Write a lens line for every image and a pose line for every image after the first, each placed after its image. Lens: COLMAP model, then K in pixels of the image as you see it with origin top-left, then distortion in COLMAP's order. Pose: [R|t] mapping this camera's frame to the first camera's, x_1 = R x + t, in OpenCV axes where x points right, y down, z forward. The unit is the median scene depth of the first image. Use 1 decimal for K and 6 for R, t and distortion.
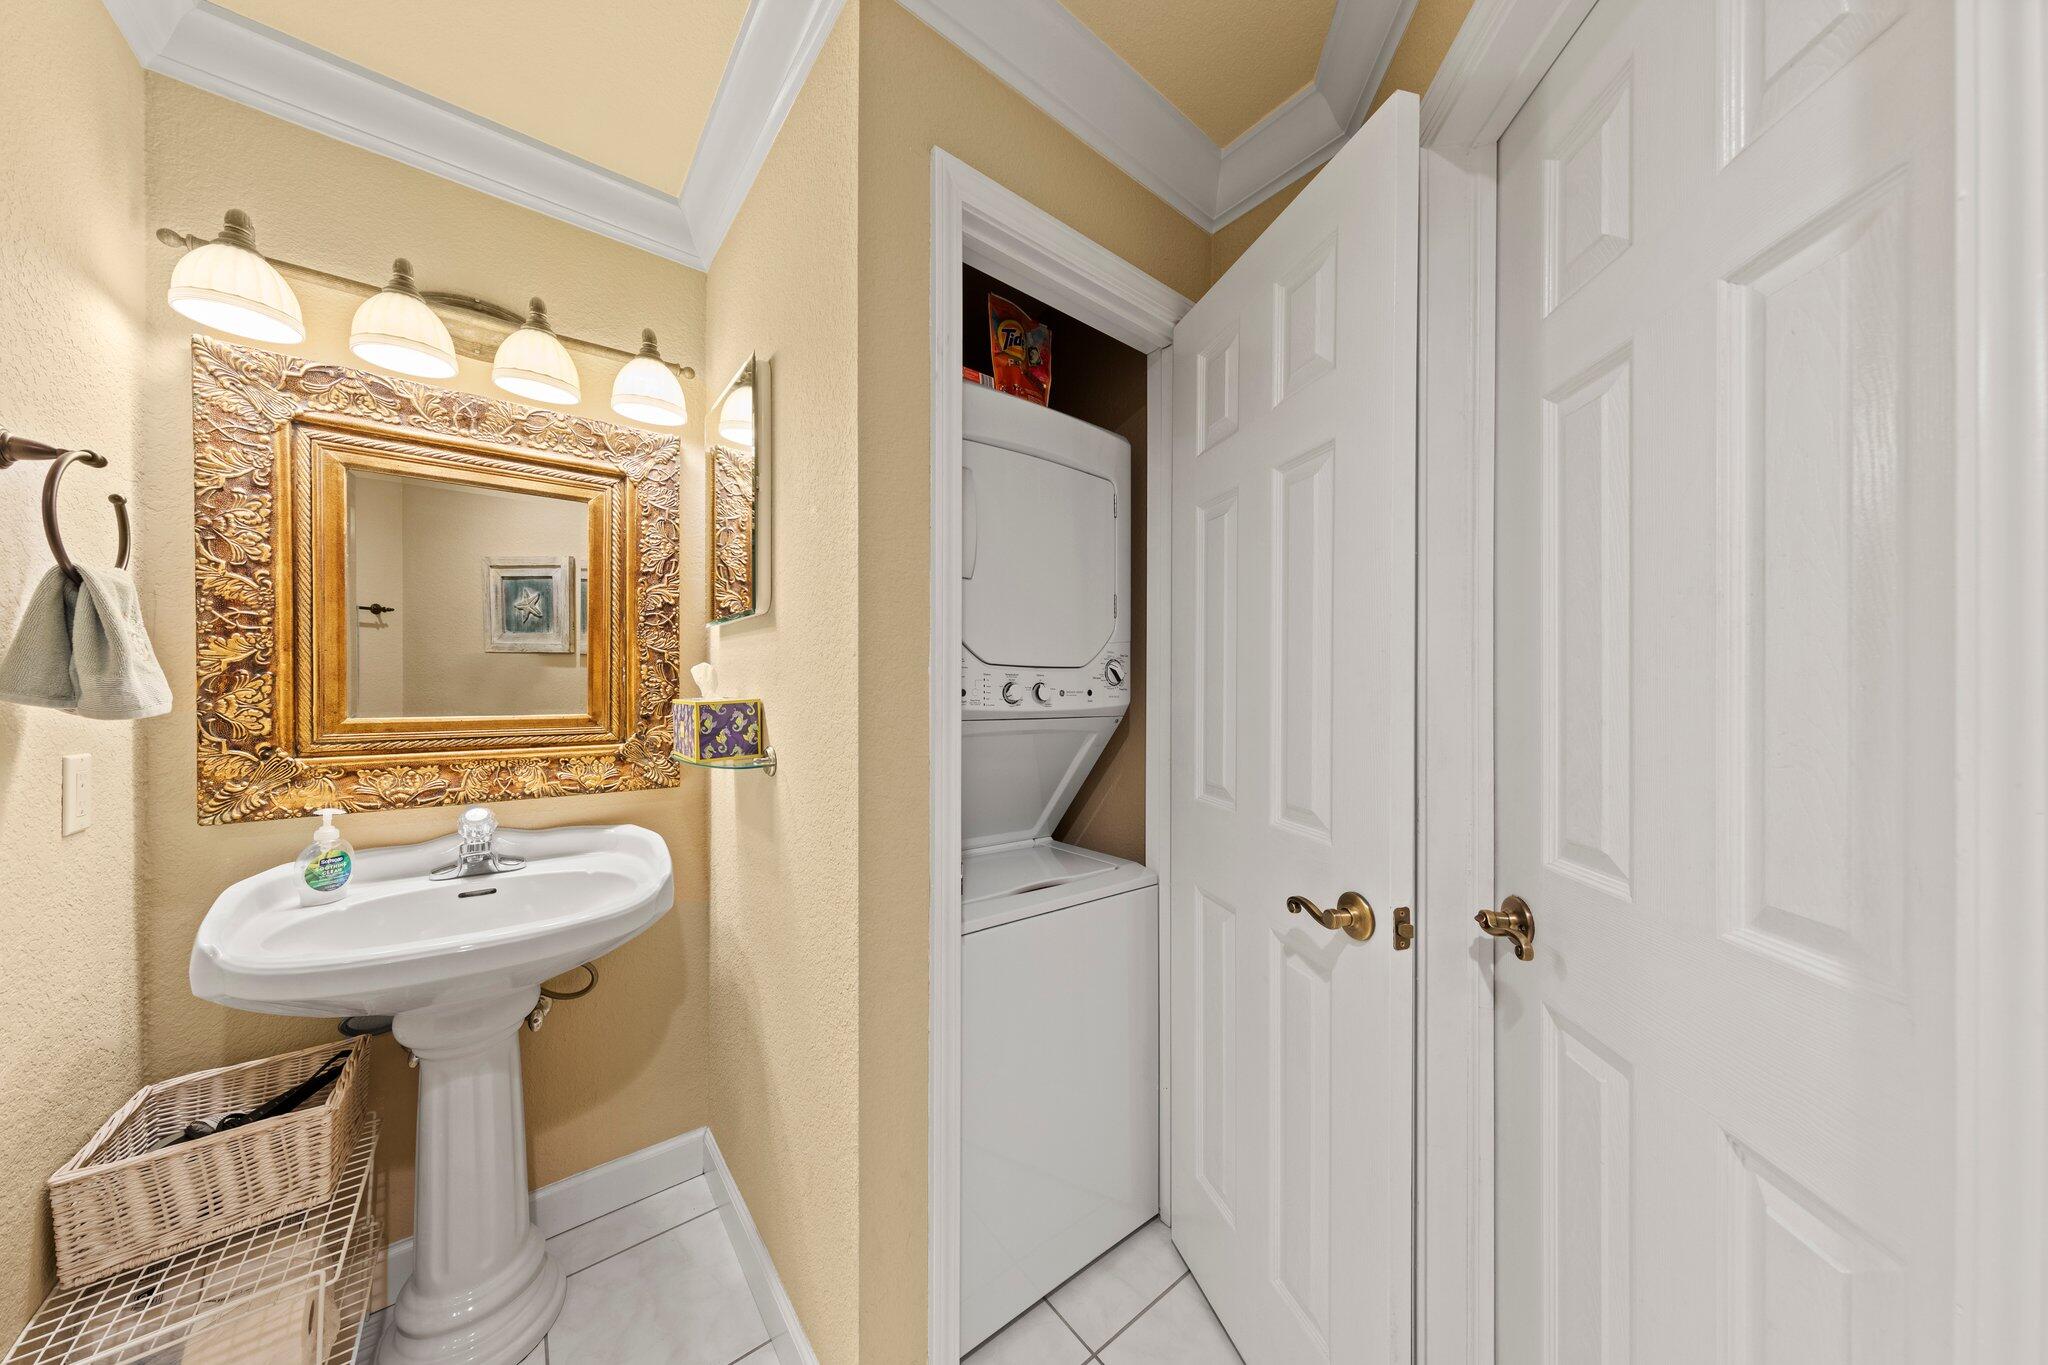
lens RADIAL K [[649.3, 0, 1016.6], [0, 649.3, 688.2], [0, 0, 1]] dist [0.009970, -0.001363]
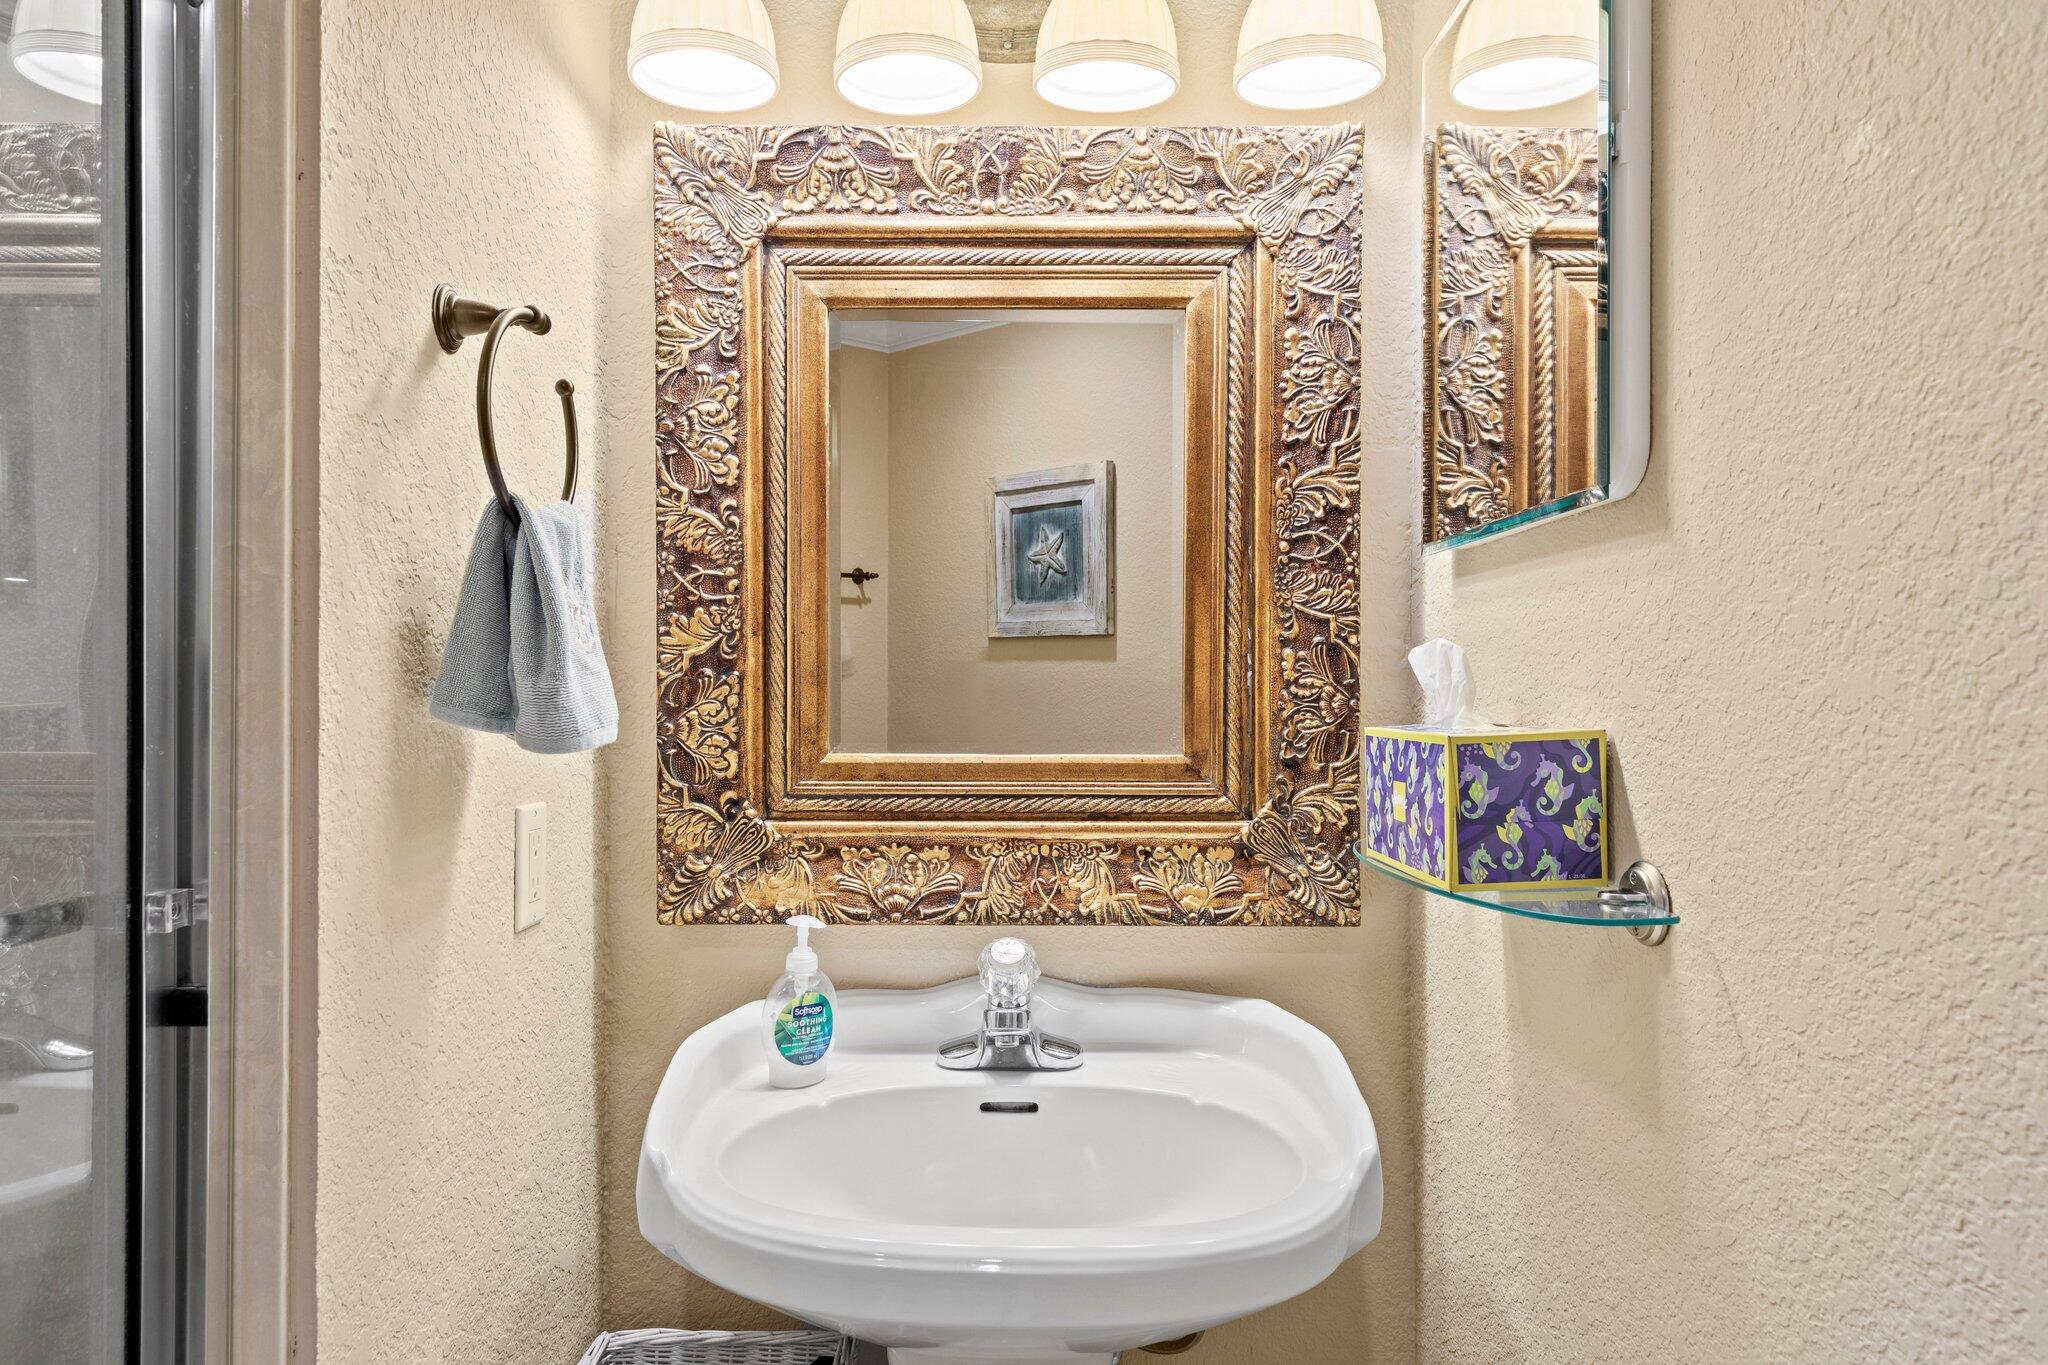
lens RADIAL K [[1303.7, 0, 1031.5], [0, 1303.7, 686.0], [0, 0, 1]] dist [0.010268, -0.001504]
pose [[0.801650, -0.004274, -0.597778, -0.228373], [-0.001290, 0.999960, -0.008879, -0.001825], [0.597792, 0.007889, 0.801612, 0.222197]]
